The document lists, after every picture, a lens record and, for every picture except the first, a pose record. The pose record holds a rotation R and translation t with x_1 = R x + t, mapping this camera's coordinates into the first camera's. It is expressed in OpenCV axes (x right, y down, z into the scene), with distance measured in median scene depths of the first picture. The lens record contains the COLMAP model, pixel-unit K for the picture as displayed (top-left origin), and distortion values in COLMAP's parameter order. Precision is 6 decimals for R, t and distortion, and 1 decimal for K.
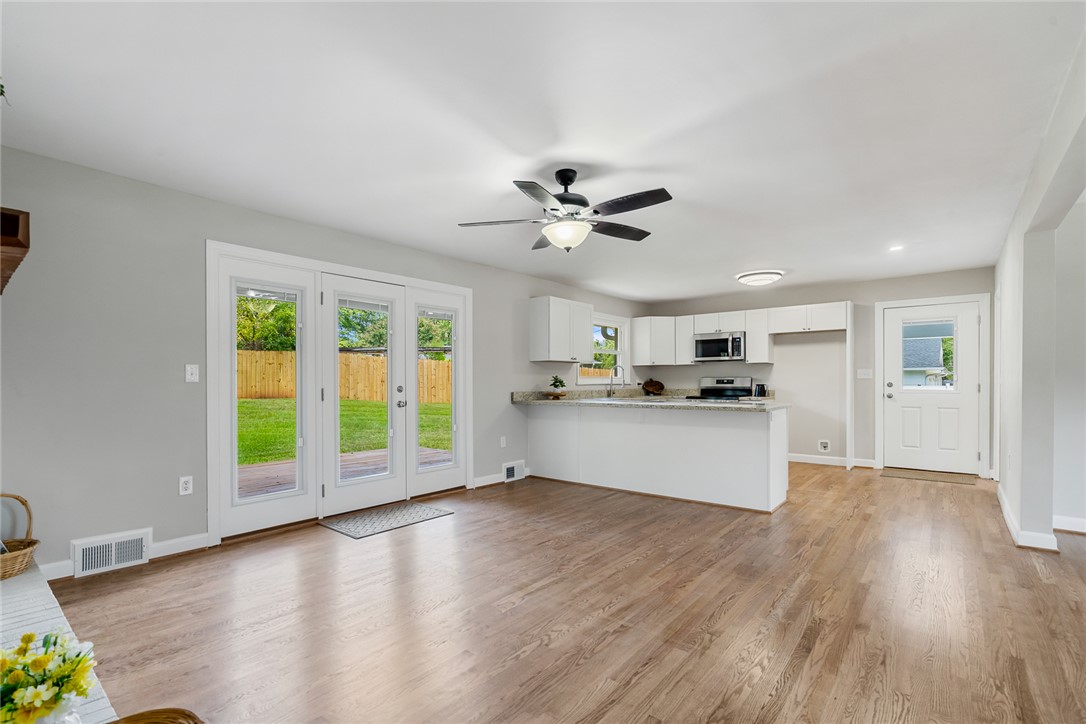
lens RADIAL K [[502.0, 0, 540.1], [0, 502.0, 386.8], [0, 0, 1]] dist [-0.001561, -0.000279]
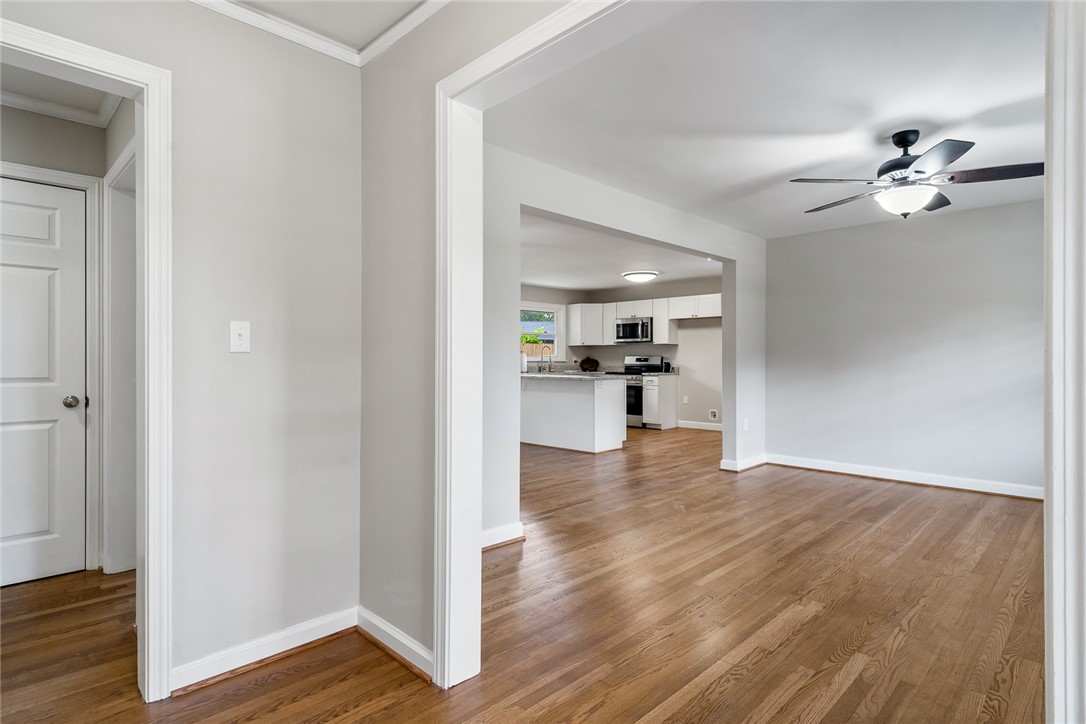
lens RADIAL K [[570.6, 0, 541.4], [0, 570.6, 353.9], [0, 0, 1]] dist [0.002675, 0.000287]
pose [[0.995220, 0.002818, -0.097613, 0.280588], [-0.004888, 0.999768, -0.020974, 0.005091], [0.097531, 0.021351, 0.995003, -0.353574]]
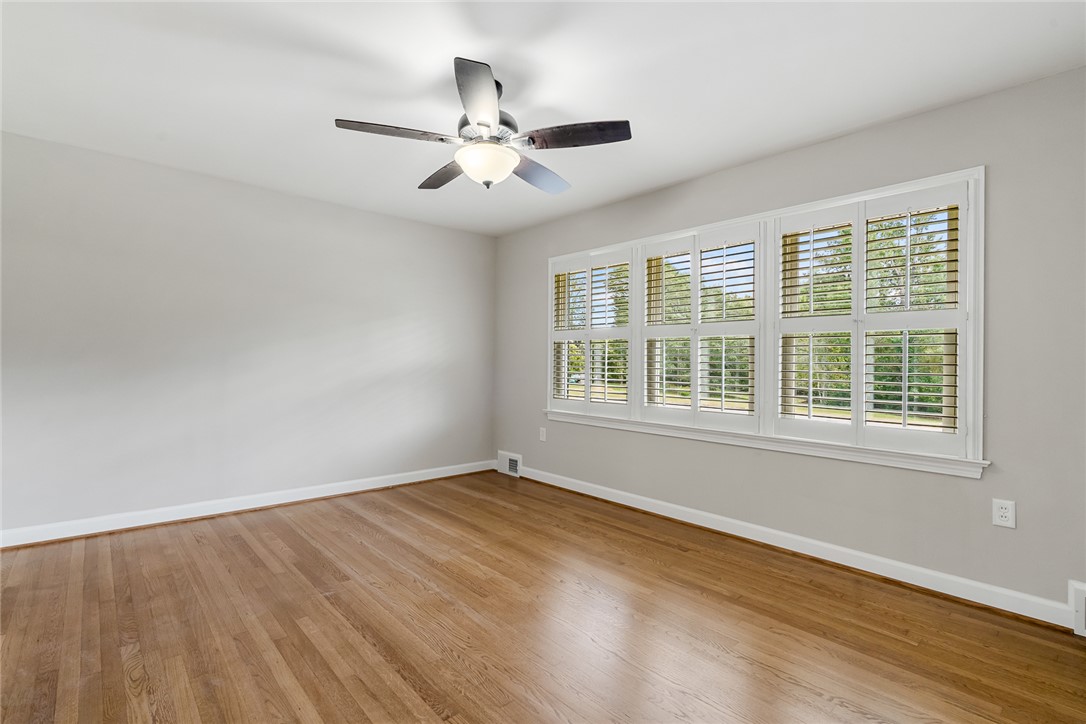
lens RADIAL K [[505.9, 0, 543.0], [0, 505.9, 362.0], [0, 0, 1]] dist [-0.001665, 0.000250]
pose [[0.155247, 0.002989, 0.987871, 0.207094], [-0.002240, 0.999994, -0.002673, -0.000824], [-0.987873, -0.001798, 0.155253, 0.040085]]
